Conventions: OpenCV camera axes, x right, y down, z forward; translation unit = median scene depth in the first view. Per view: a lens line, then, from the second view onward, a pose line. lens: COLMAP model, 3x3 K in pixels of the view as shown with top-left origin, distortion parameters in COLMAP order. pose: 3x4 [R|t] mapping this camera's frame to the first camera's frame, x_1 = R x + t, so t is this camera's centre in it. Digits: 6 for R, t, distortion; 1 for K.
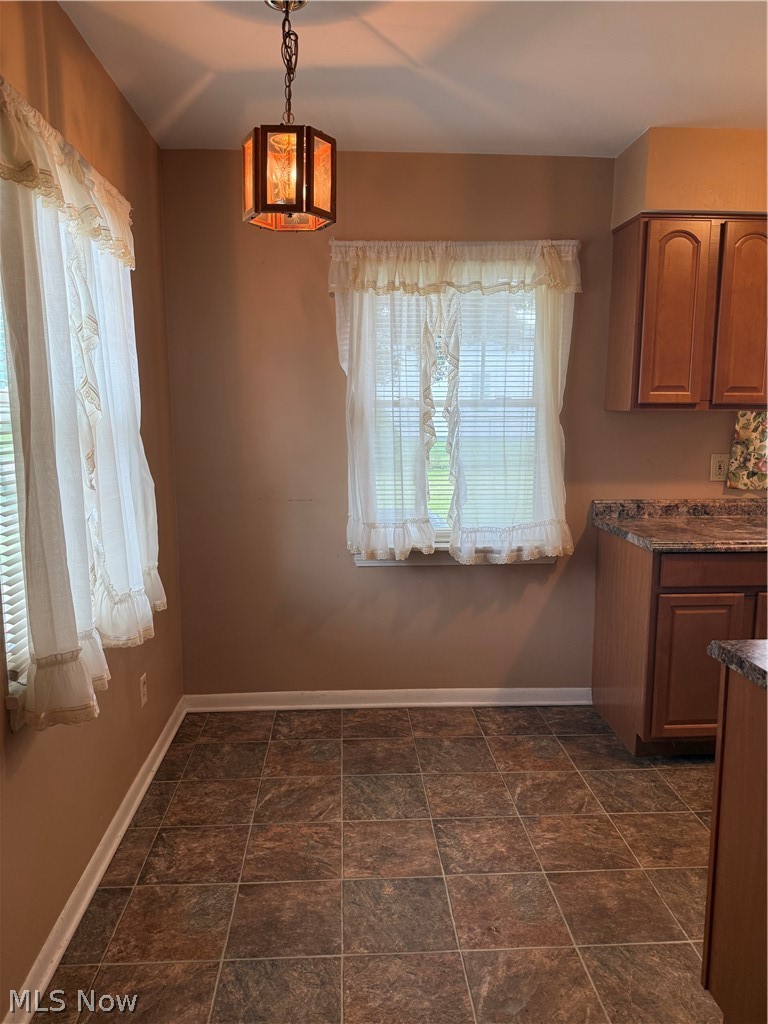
lens RADIAL K [[725.2, 0, 391.0], [0, 725.2, 517.4], [0, 0, 1]] dist [0.030060, -0.036406]
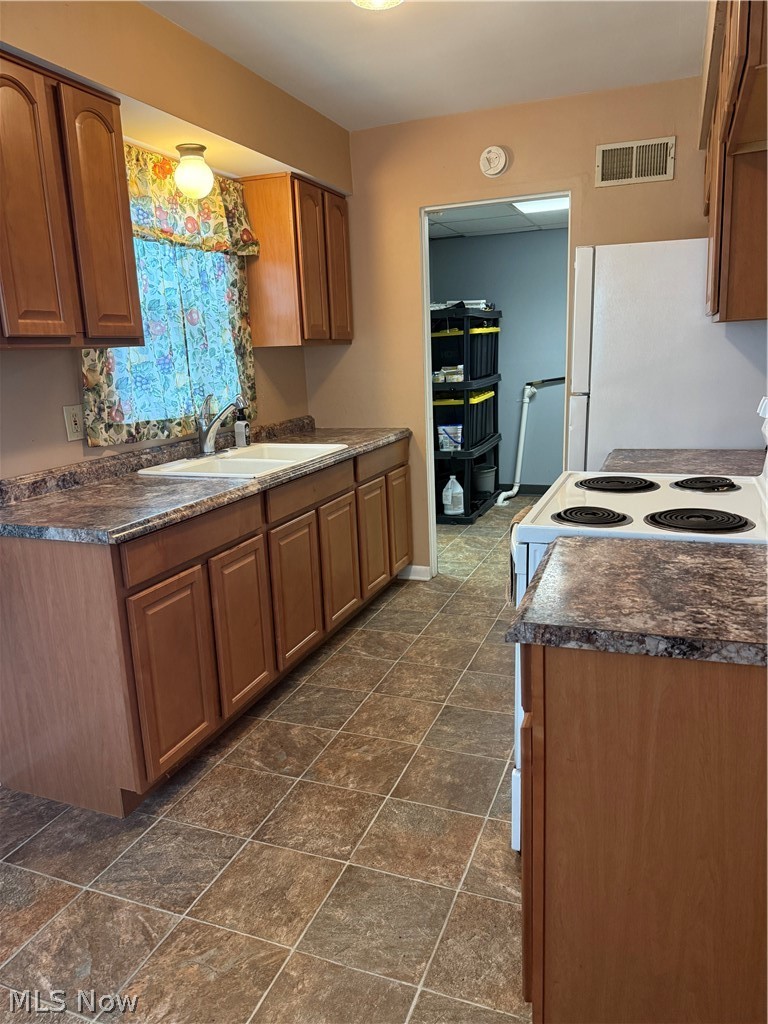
lens RADIAL K [[725.2, 0, 377.1], [0, 725.2, 518.2], [0, 0, 1]] dist [0.030060, -0.036406]
pose [[0.436842, -0.225499, 0.870815, -0.136467], [0.177615, 0.970633, 0.162247, -0.045352], [-0.881829, 0.083793, 0.464066, 0.423914]]
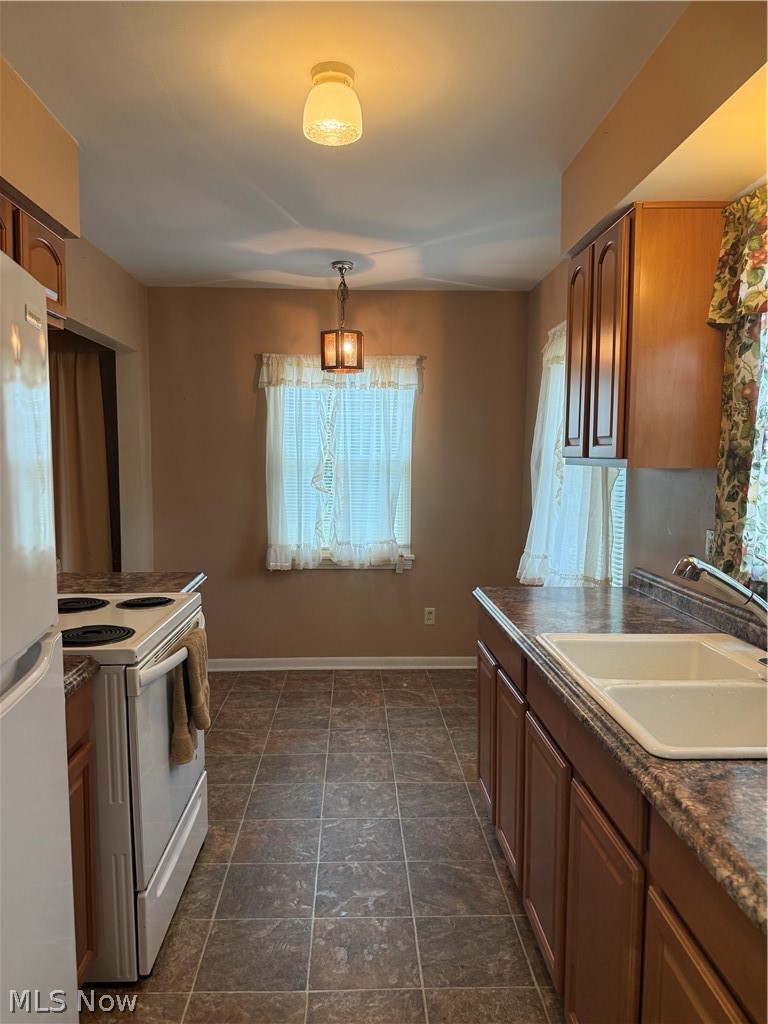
lens RADIAL K [[725.2, 0, 388.7], [0, 725.2, 512.5], [0, 0, 1]] dist [0.030060, -0.036406]
pose [[-0.023168, 0.073201, -0.997048, 1.353382], [-0.153432, 0.985240, 0.075899, -0.128898], [0.987888, 0.154738, -0.011594, 0.835663]]
